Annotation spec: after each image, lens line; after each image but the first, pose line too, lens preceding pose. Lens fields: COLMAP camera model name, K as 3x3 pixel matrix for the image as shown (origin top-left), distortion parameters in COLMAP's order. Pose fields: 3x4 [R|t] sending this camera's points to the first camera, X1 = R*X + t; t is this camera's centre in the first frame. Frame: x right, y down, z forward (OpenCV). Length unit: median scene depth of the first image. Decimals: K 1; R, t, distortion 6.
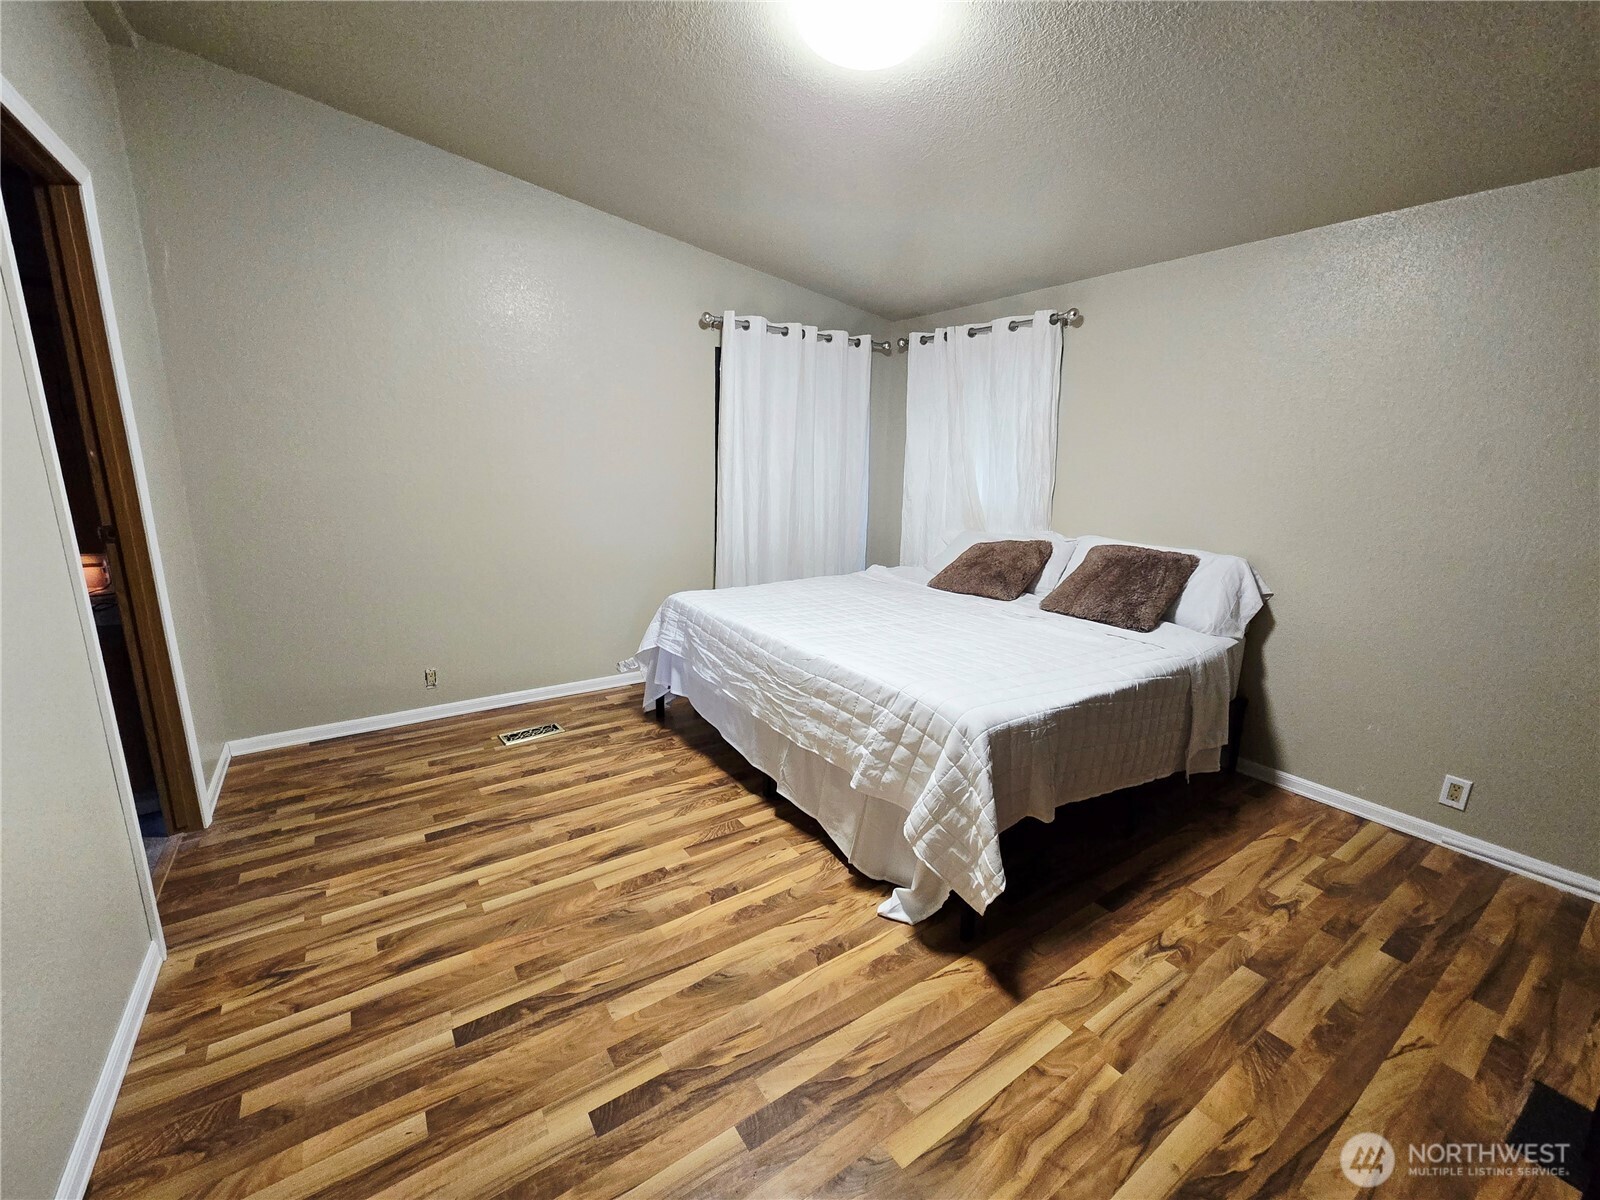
lens RADIAL K [[655.2, 0, 795.1], [0, 655.2, 600.2], [0, 0, 1]] dist [0.000771, 0.000791]
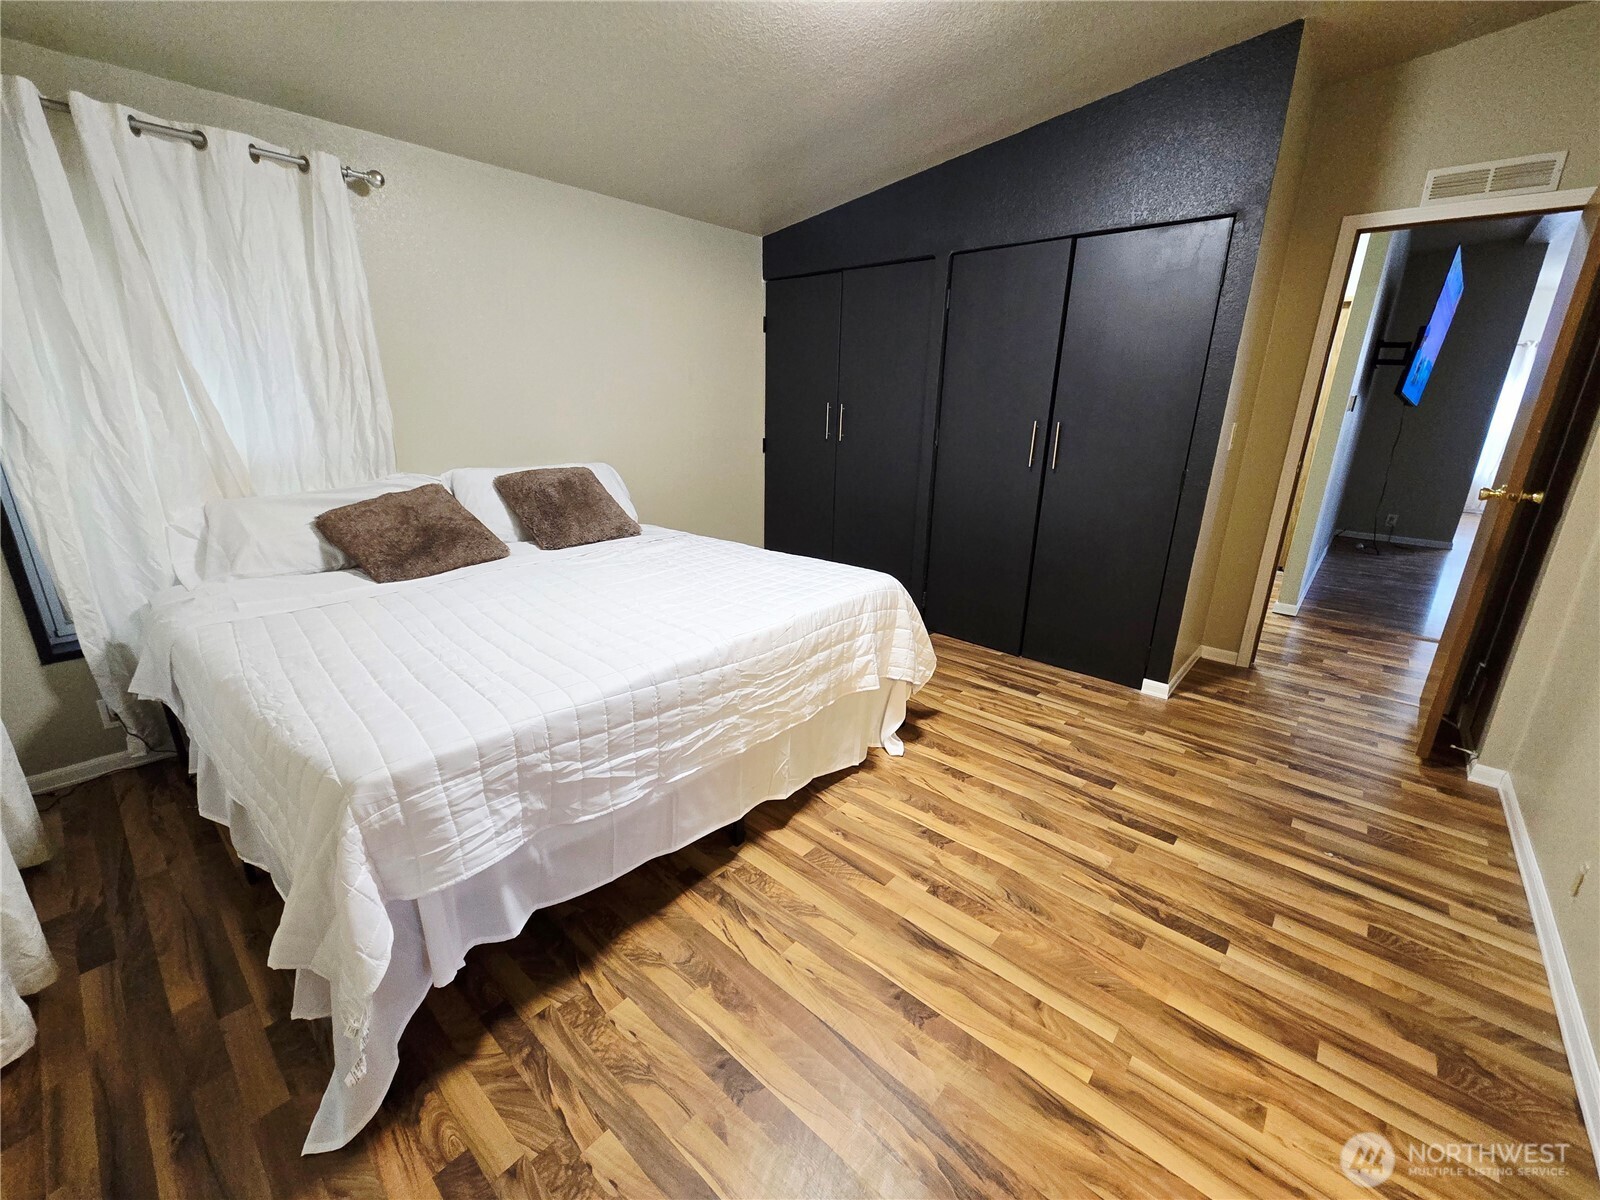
lens RADIAL K [[655.2, 0, 795.1], [0, 655.2, 600.2], [0, 0, 1]] dist [0.000771, 0.000791]
pose [[-0.242500, -0.315367, 0.917463, -0.825087], [0.183131, 0.913808, 0.362515, -0.276756], [-0.952710, 0.255925, -0.163845, 1.216393]]
